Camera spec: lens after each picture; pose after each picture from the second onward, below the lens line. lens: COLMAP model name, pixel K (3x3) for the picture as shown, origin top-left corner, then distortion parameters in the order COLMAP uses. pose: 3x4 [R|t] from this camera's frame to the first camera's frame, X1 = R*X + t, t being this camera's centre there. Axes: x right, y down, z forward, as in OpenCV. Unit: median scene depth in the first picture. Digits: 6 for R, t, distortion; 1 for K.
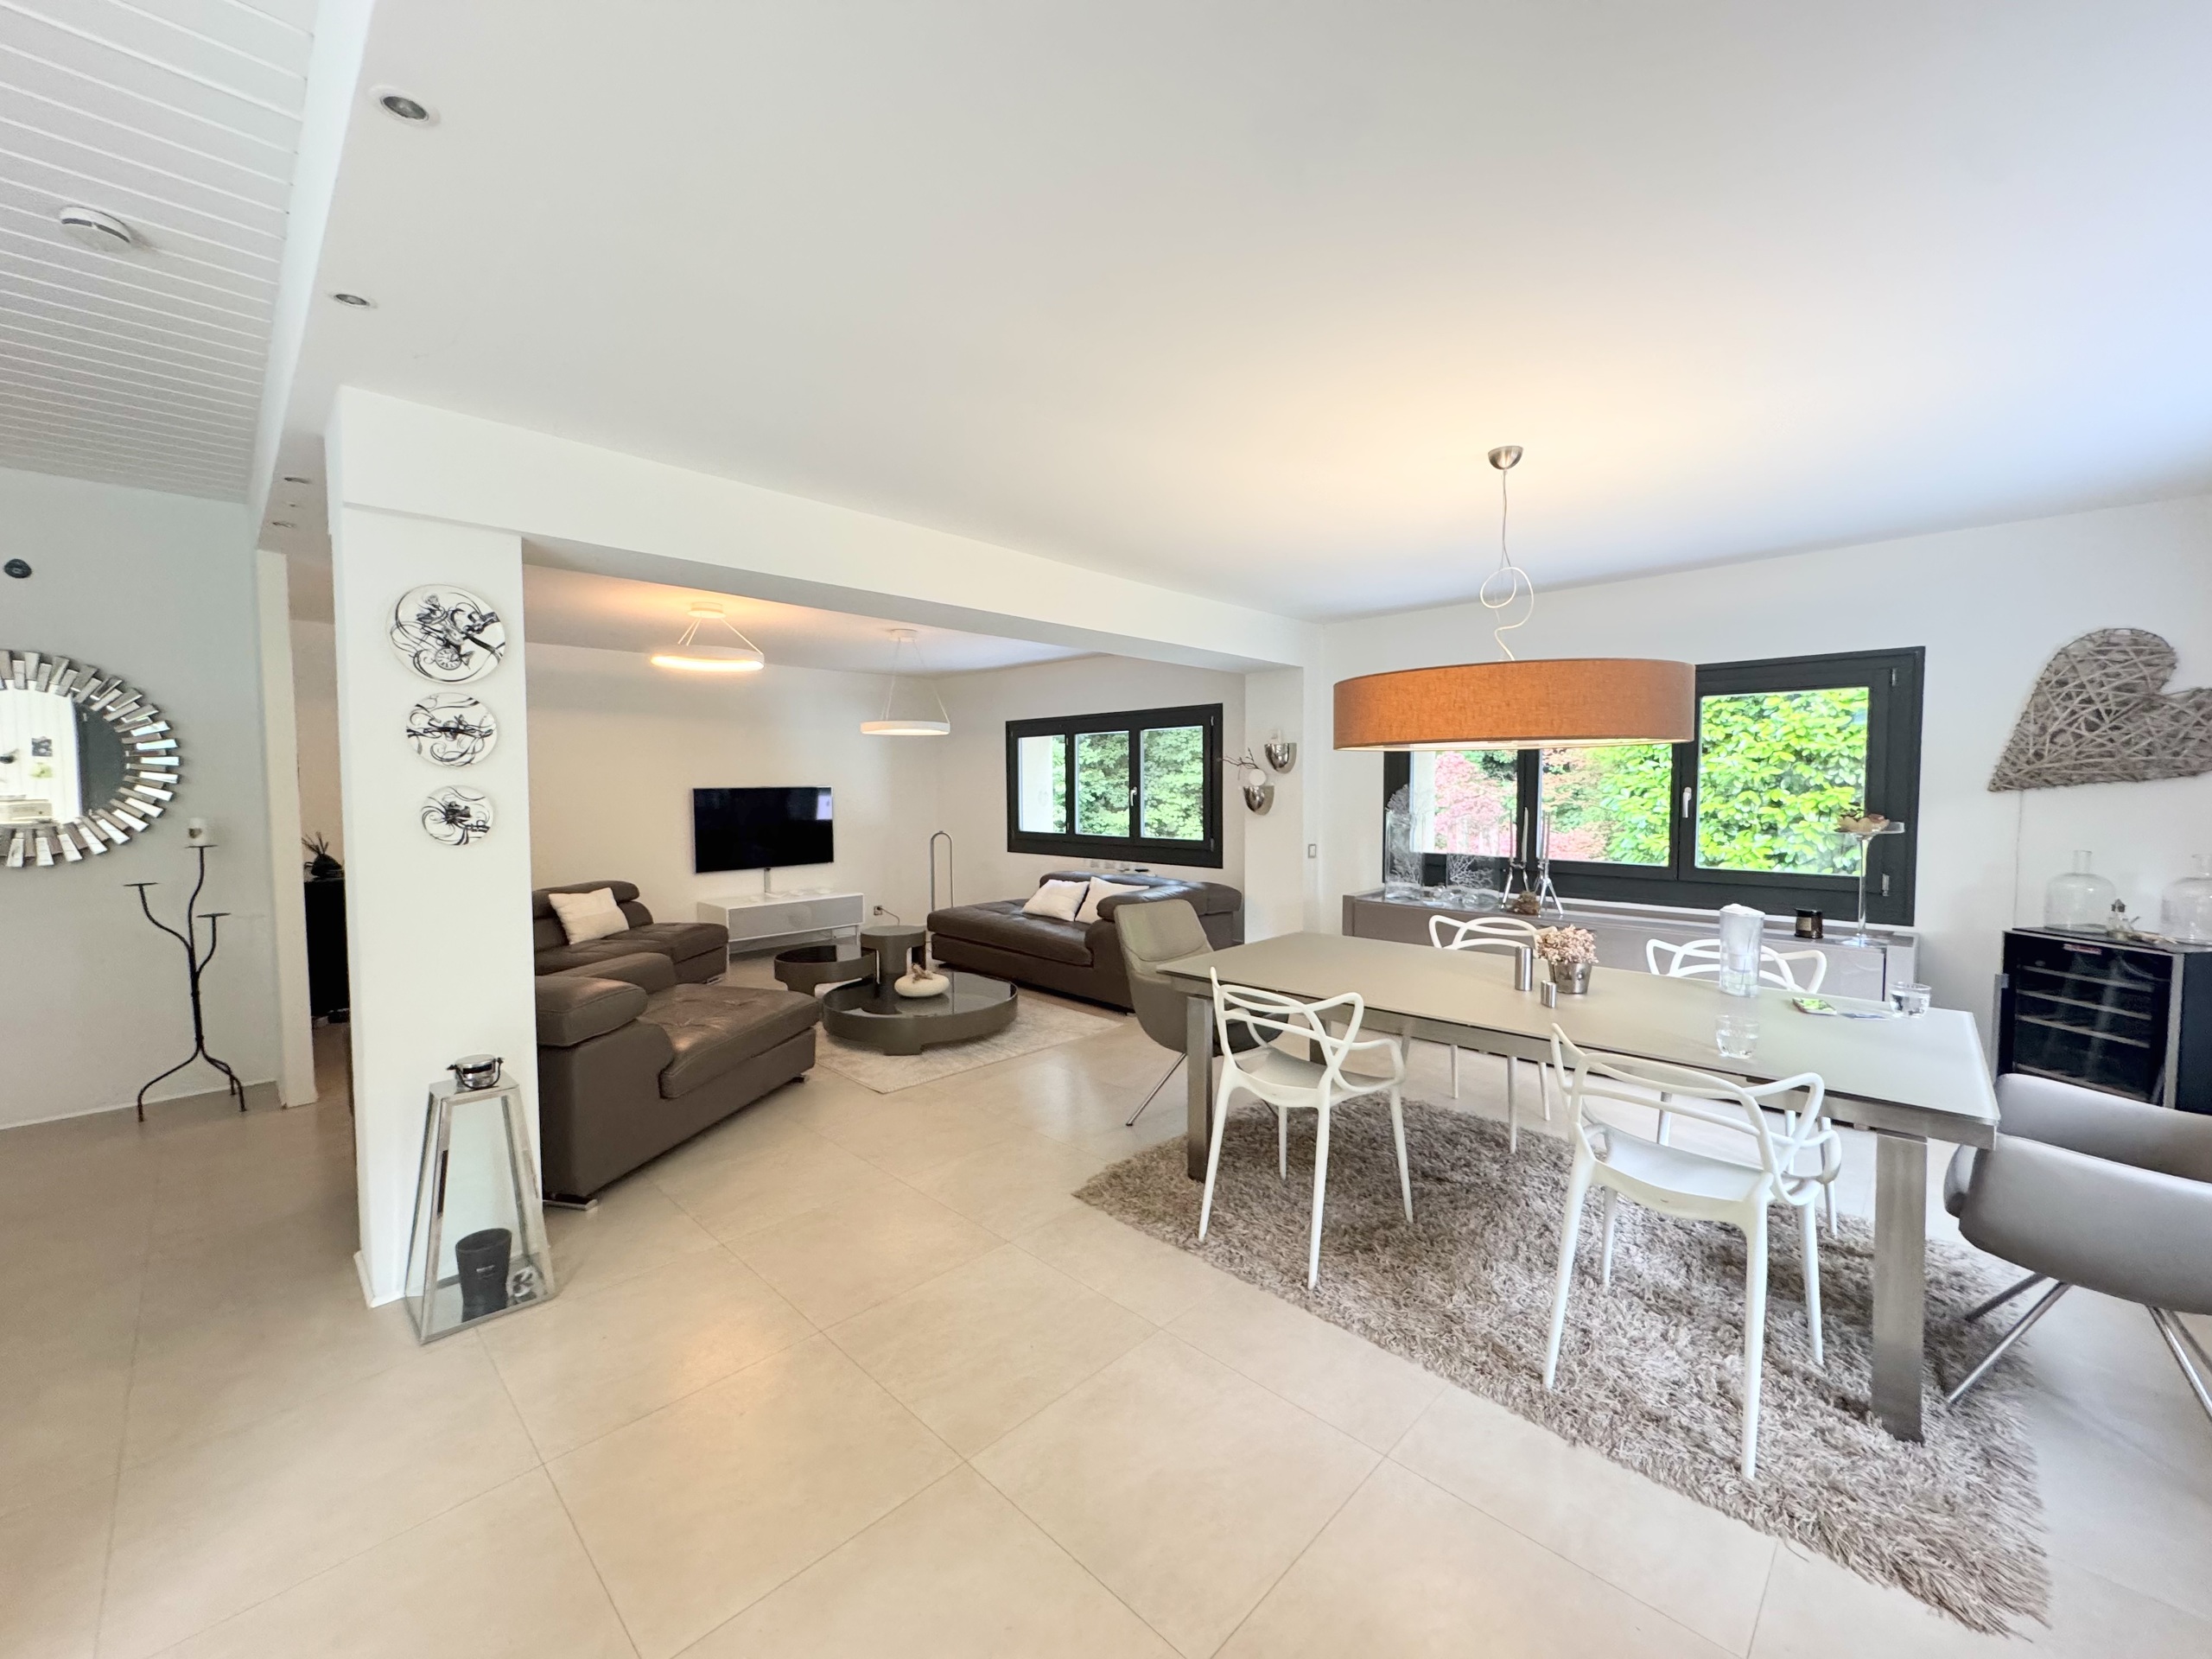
lens RADIAL K [[892.3, 0, 1106.2], [0, 892.3, 827.9], [0, 0, 1]] dist [-0.000773, 0.000297]
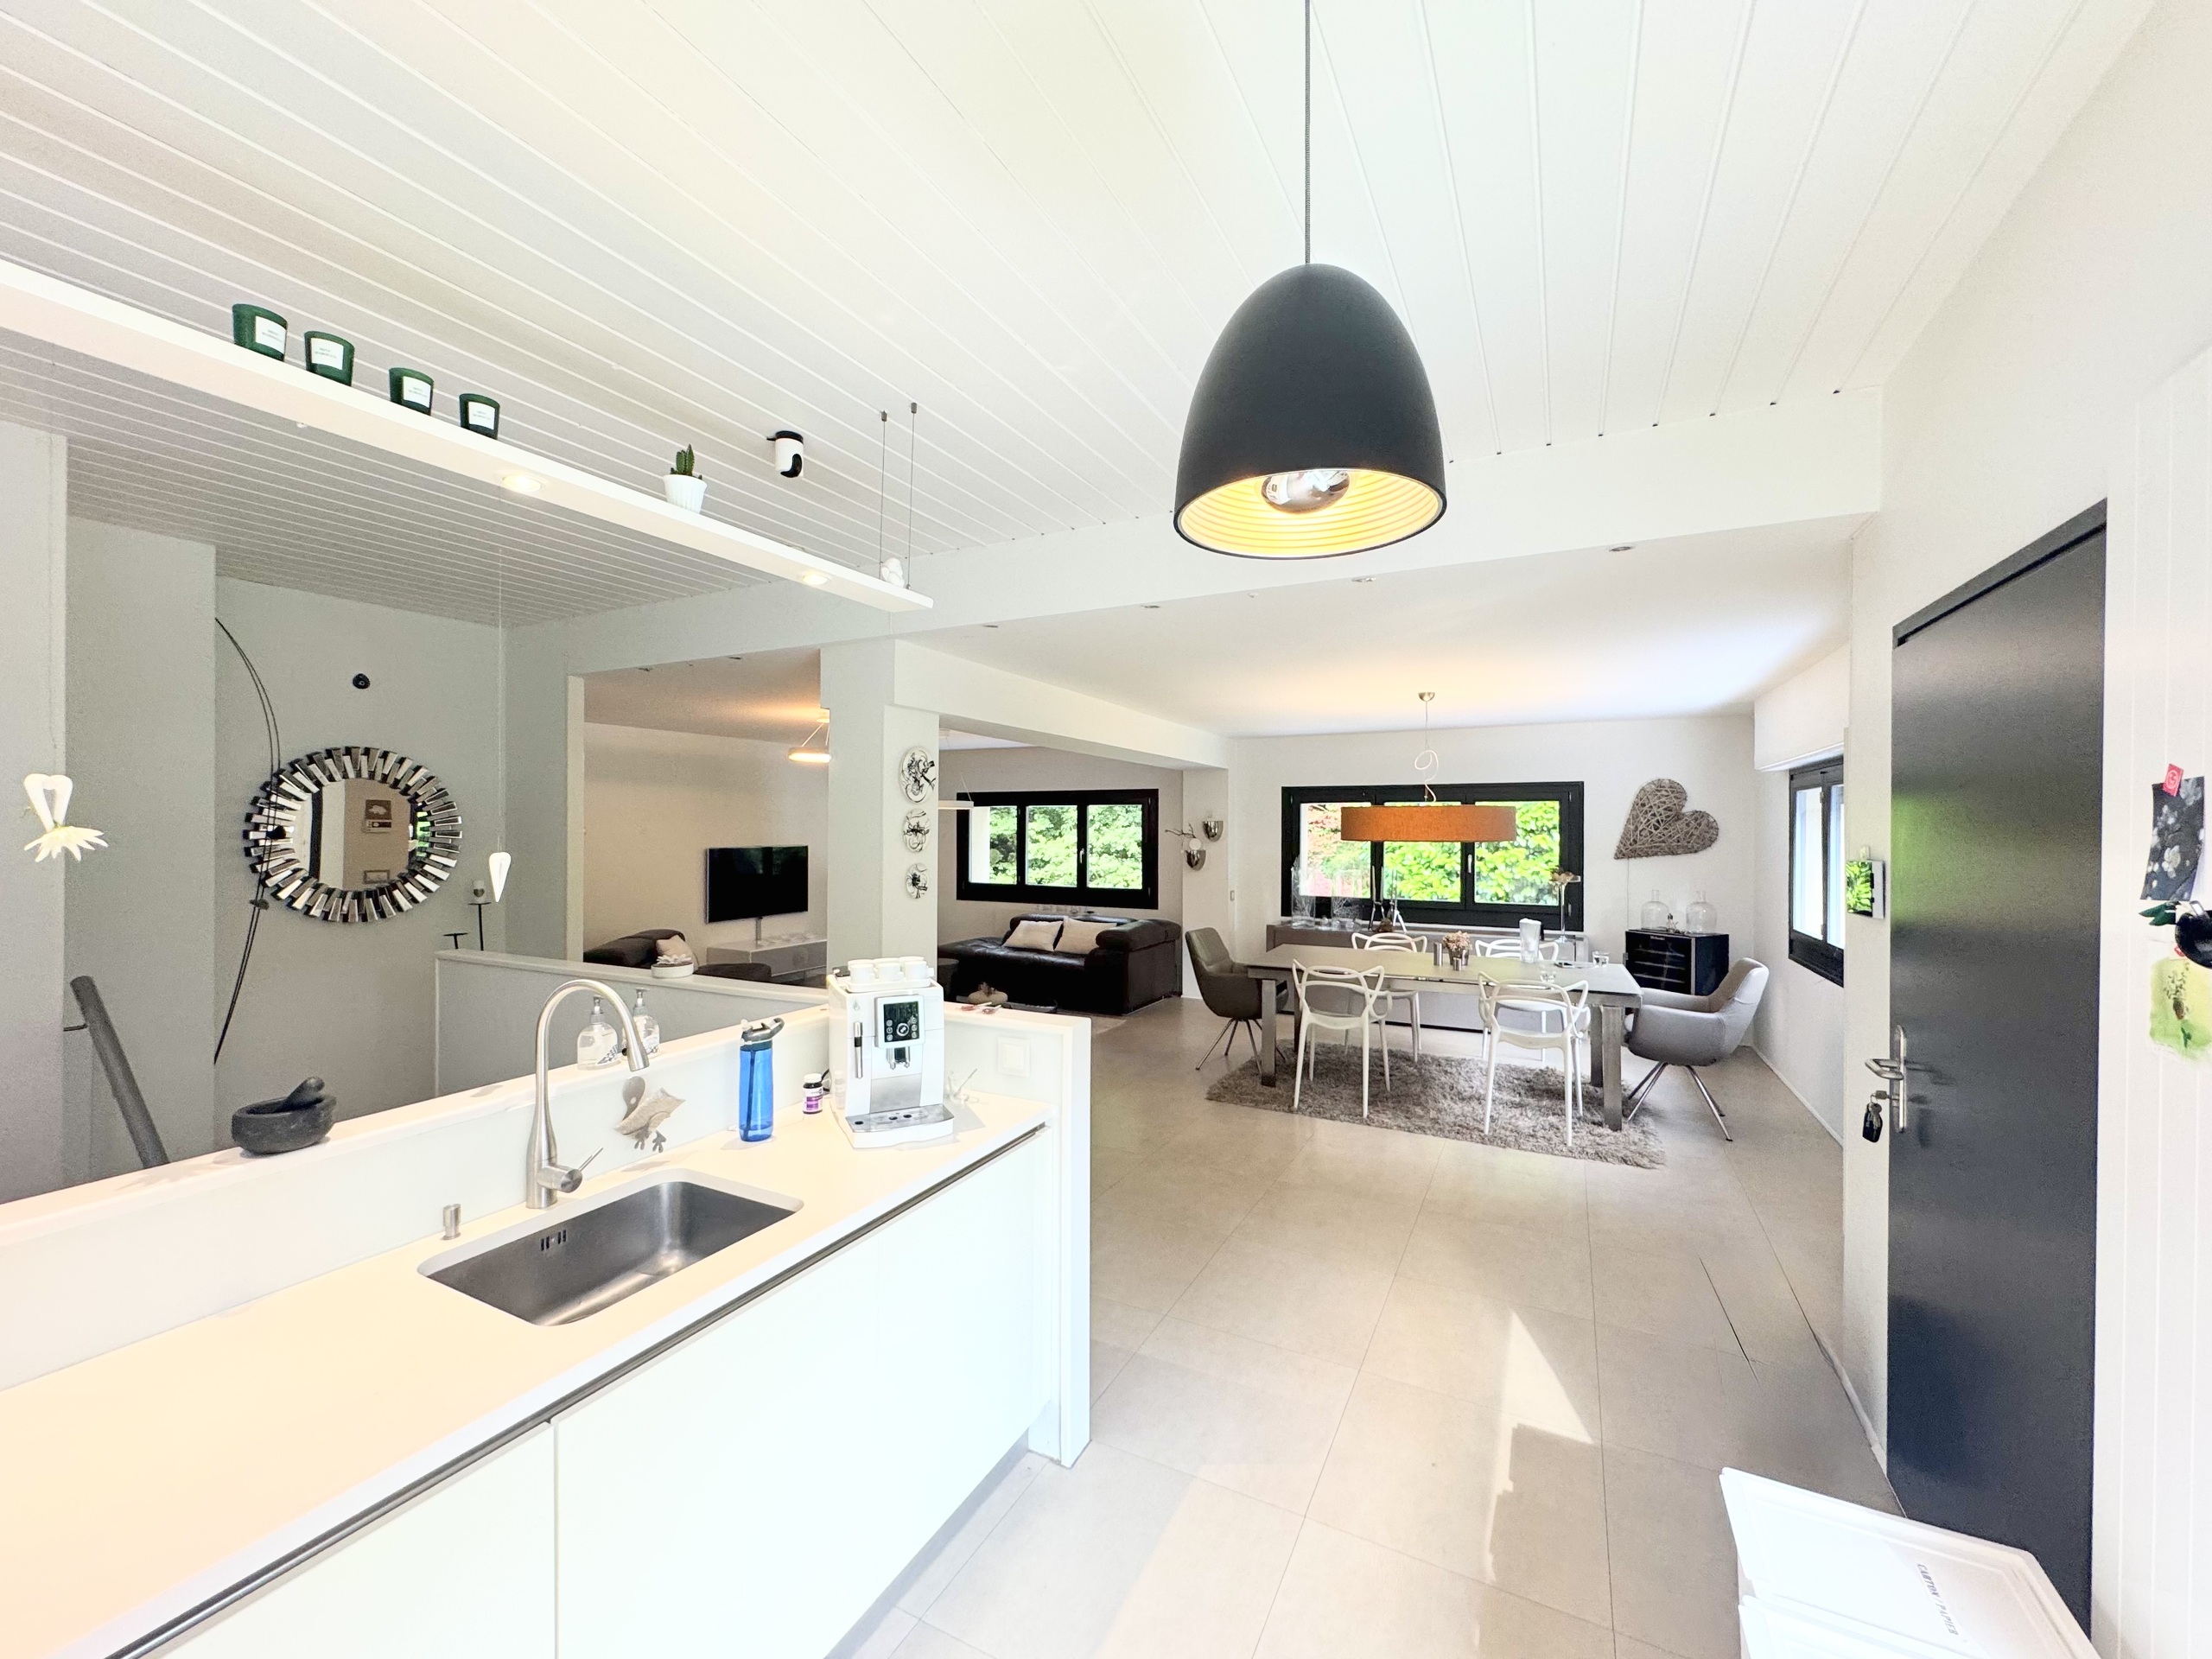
lens RADIAL K [[892.3, 0, 1113.8], [0, 892.3, 827.8], [0, 0, 1]] dist [-0.000773, 0.000297]
pose [[0.954232, 0.009519, 0.298915, -0.578982], [0.005902, 0.998699, -0.050646, -0.017357], [-0.299008, 0.050092, 0.952935, -0.481292]]
